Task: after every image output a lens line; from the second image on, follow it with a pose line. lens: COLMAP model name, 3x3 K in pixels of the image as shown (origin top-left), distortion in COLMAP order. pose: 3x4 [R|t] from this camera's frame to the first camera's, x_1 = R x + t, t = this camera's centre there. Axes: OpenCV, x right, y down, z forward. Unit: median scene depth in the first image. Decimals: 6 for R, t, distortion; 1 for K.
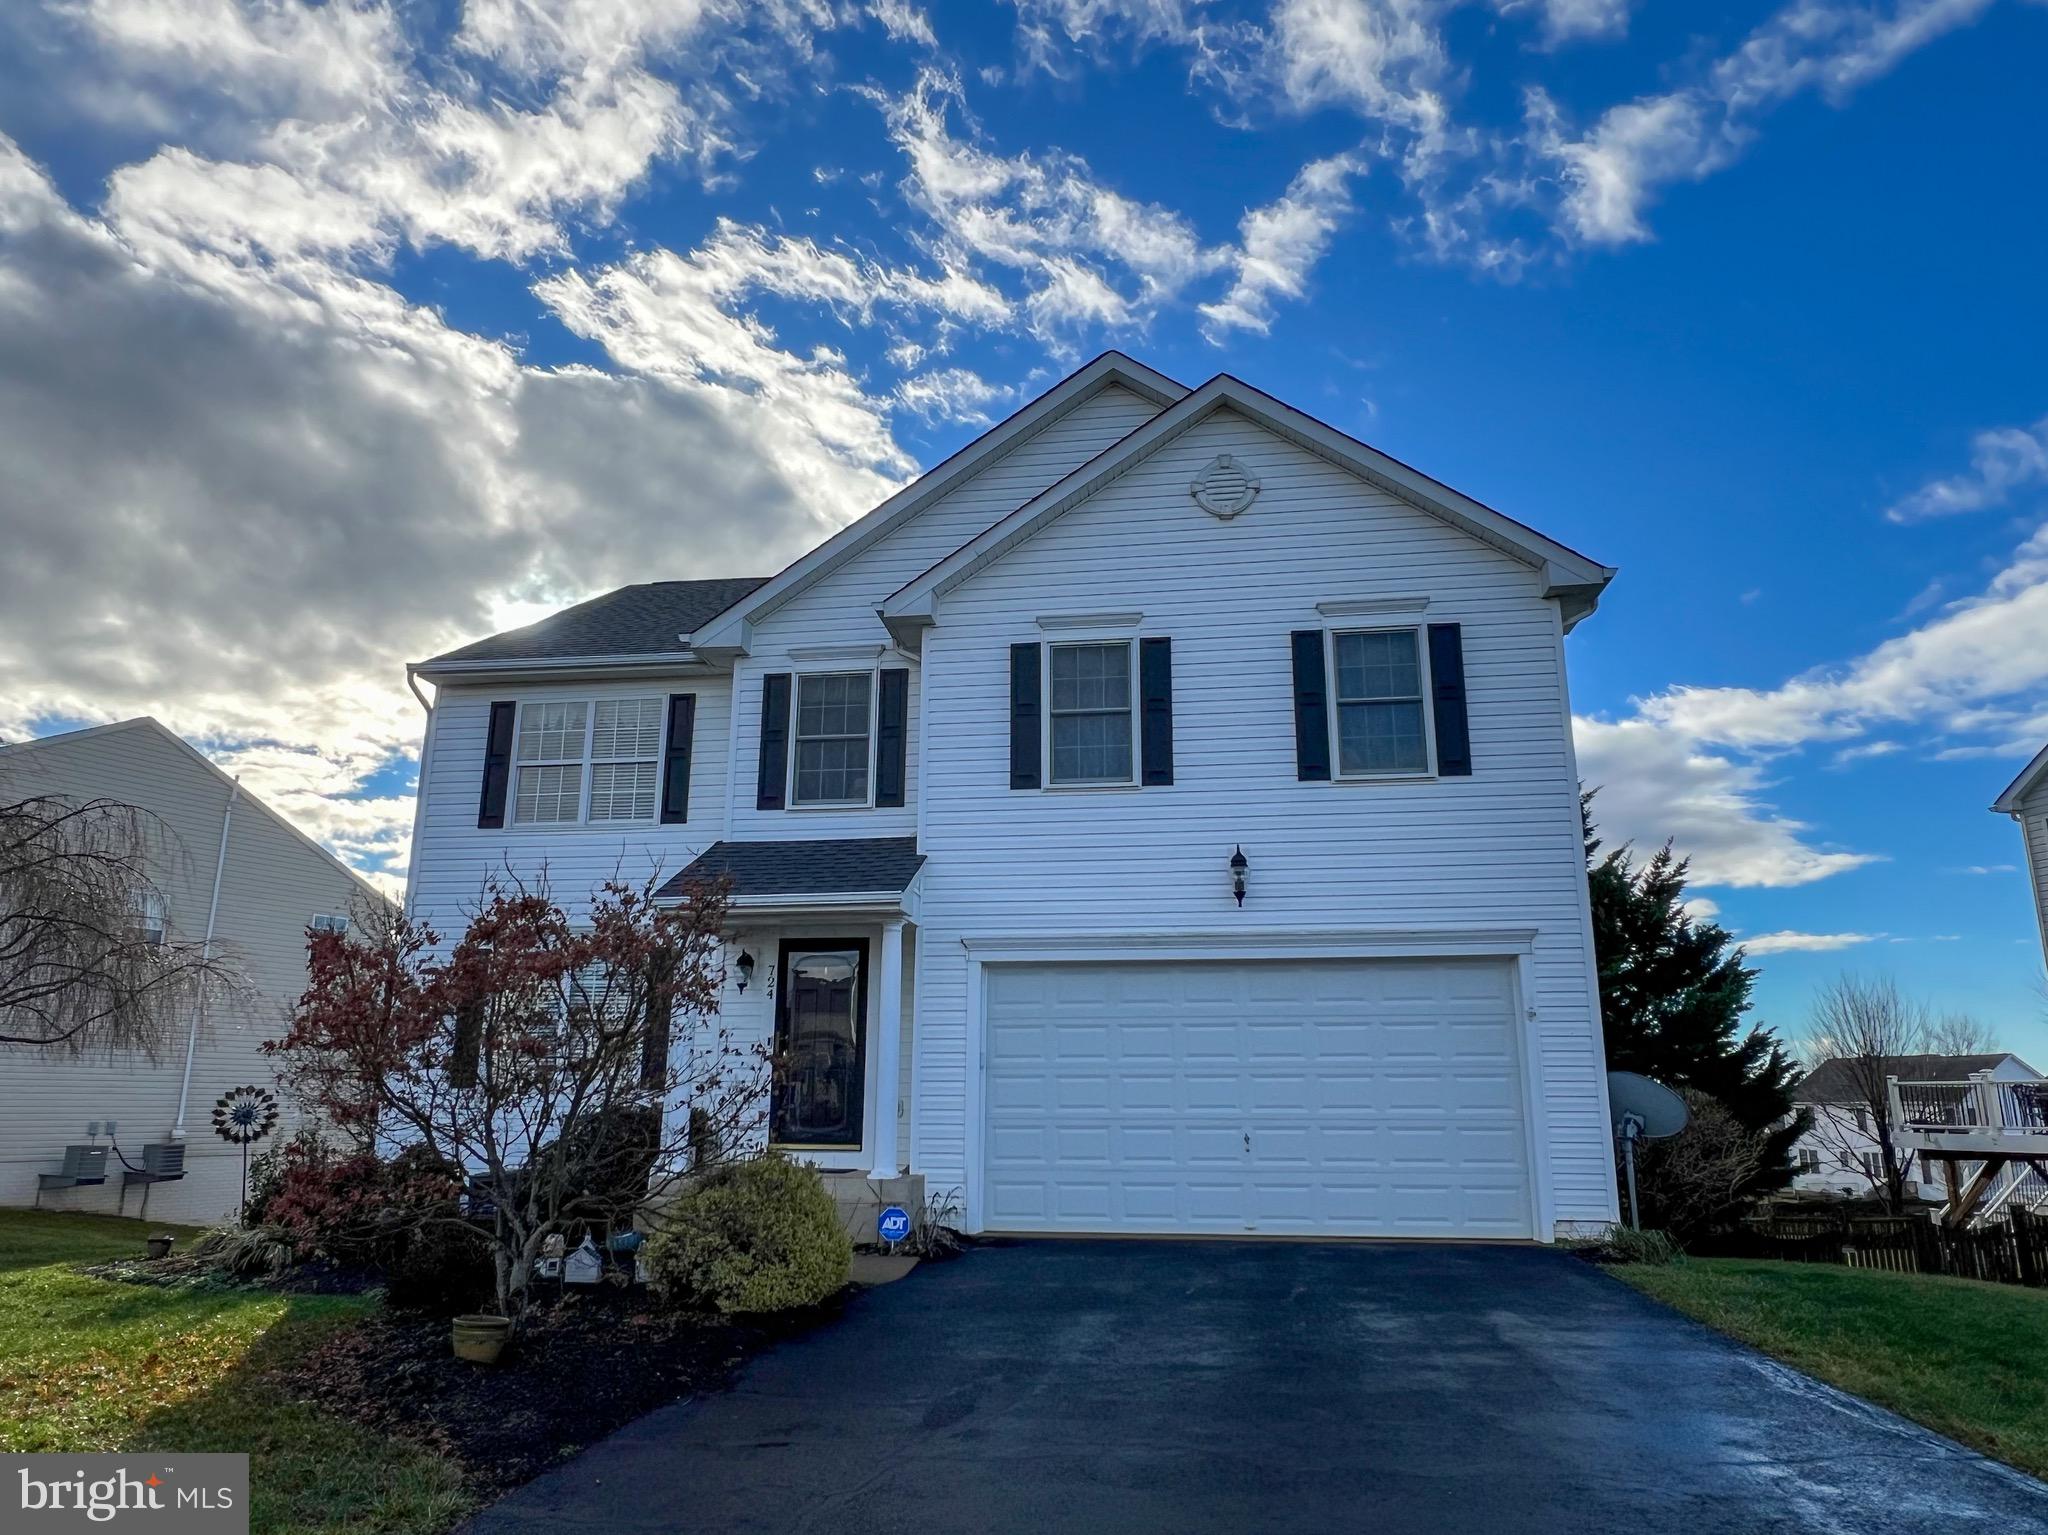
lens RADIAL K [[1308.0, 0, 1029.2], [0, 1308.0, 758.4], [0, 0, 1]] dist [0.002038, -0.001635]
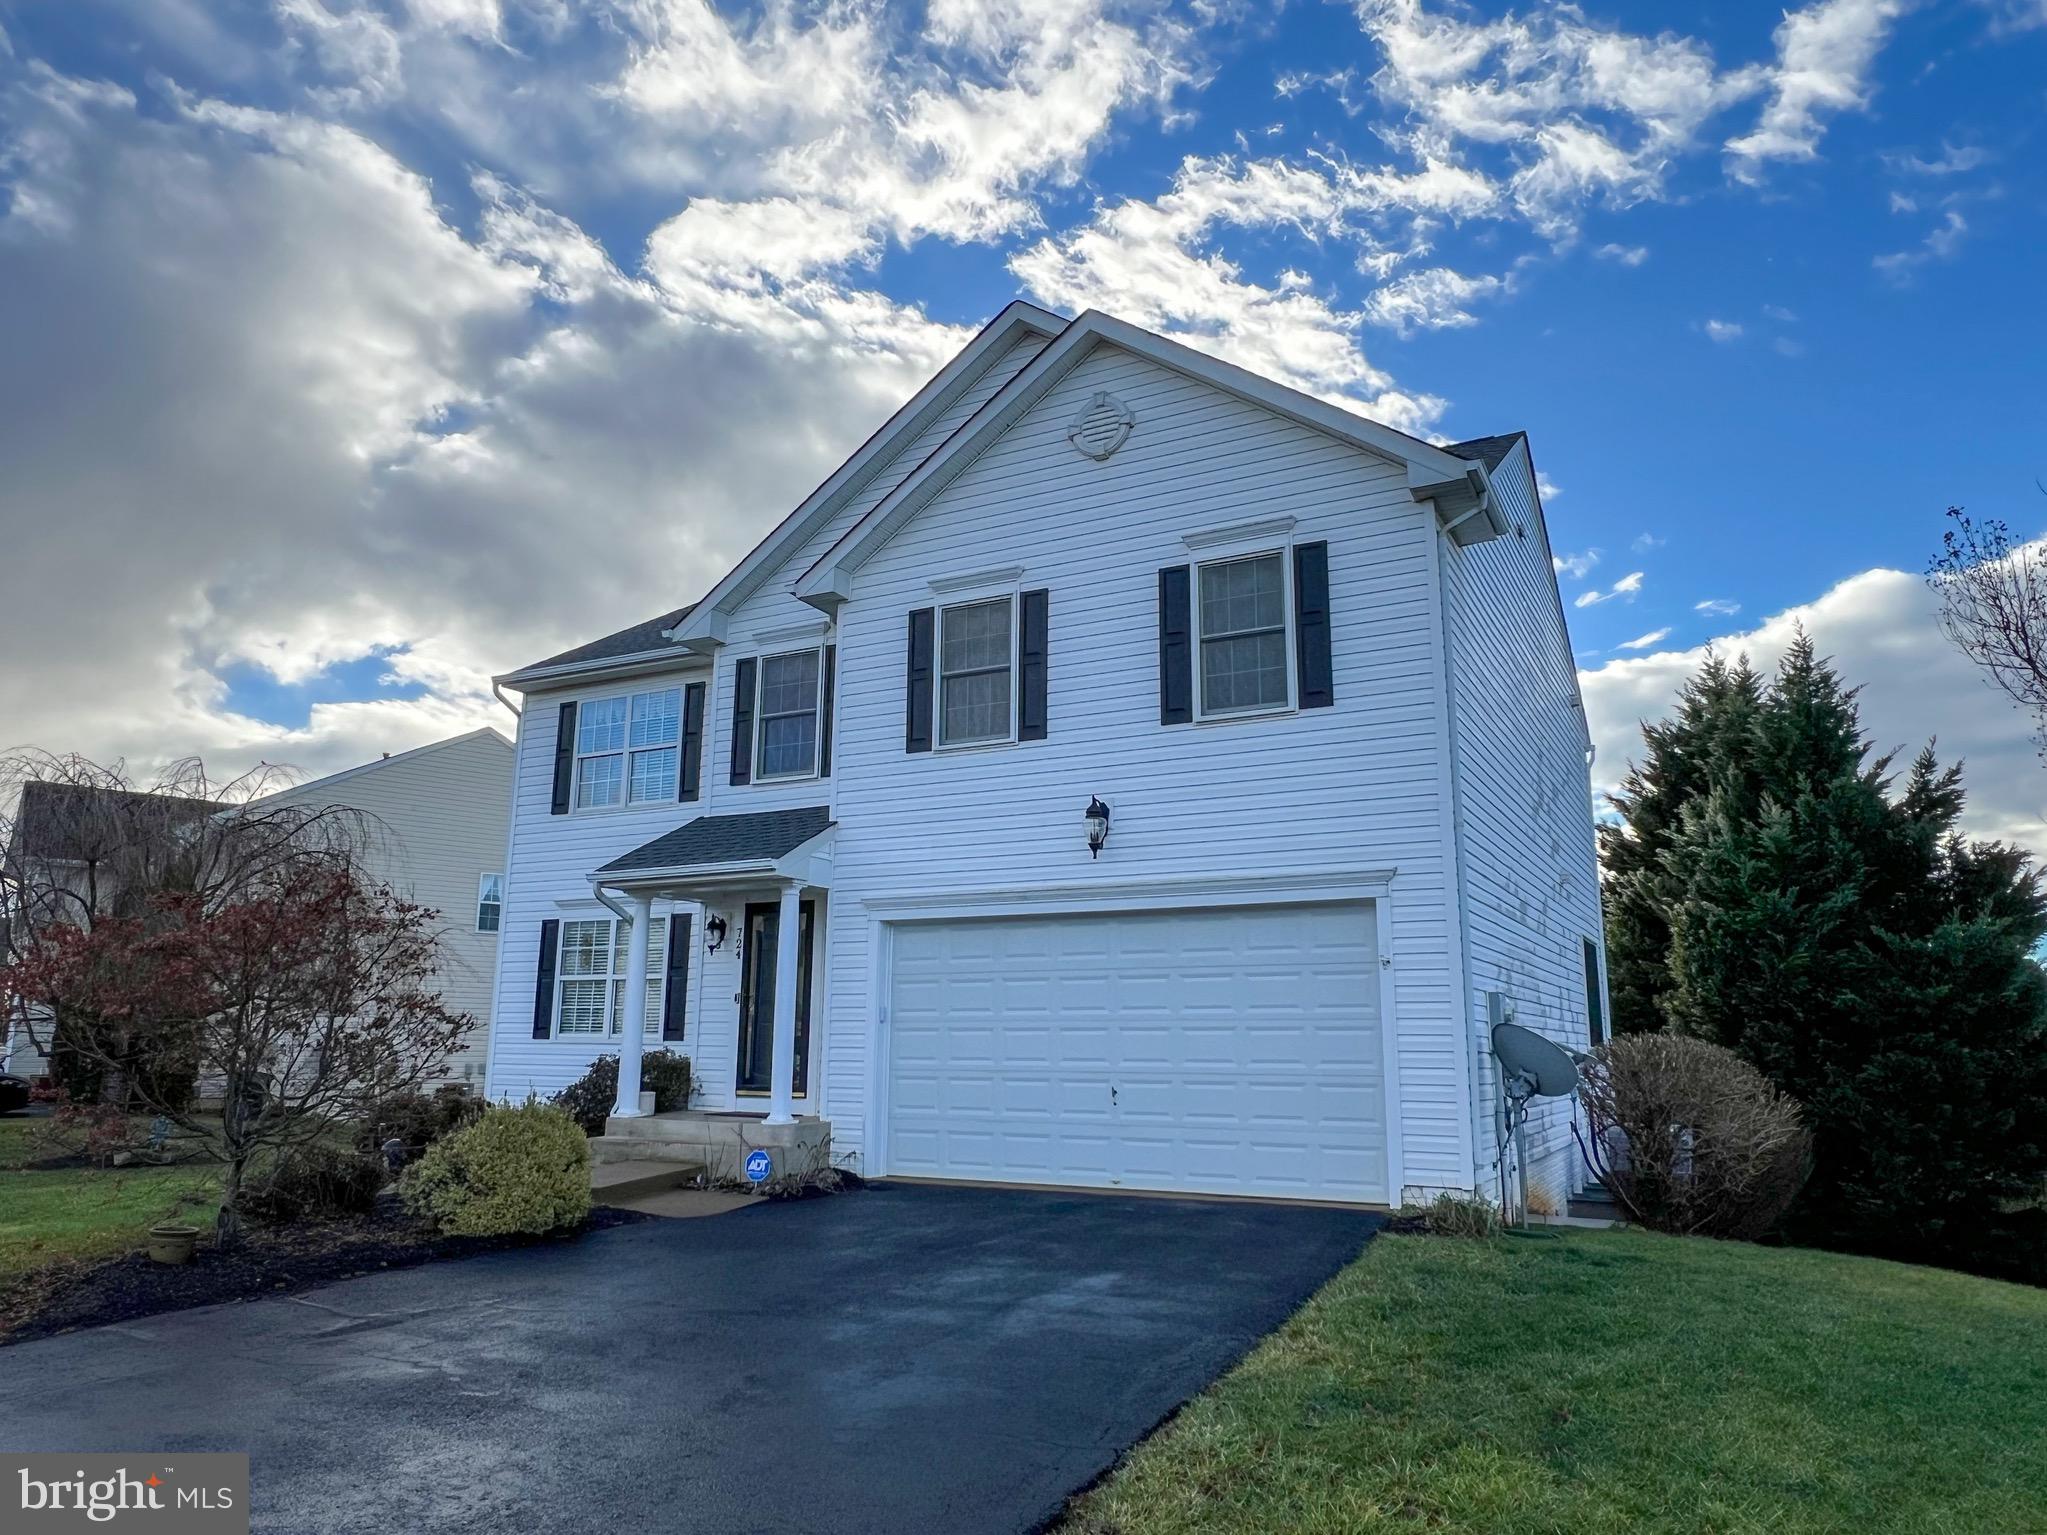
lens RADIAL K [[1315.5, 0, 1057.2], [0, 1315.5, 758.9], [0, 0, 1]] dist [0.001322, -0.000959]
pose [[0.945846, -0.066413, -0.317748, 0.431776], [0.079633, 0.996409, 0.028783, 0.007786], [0.314695, -0.052527, 0.947738, 0.055701]]
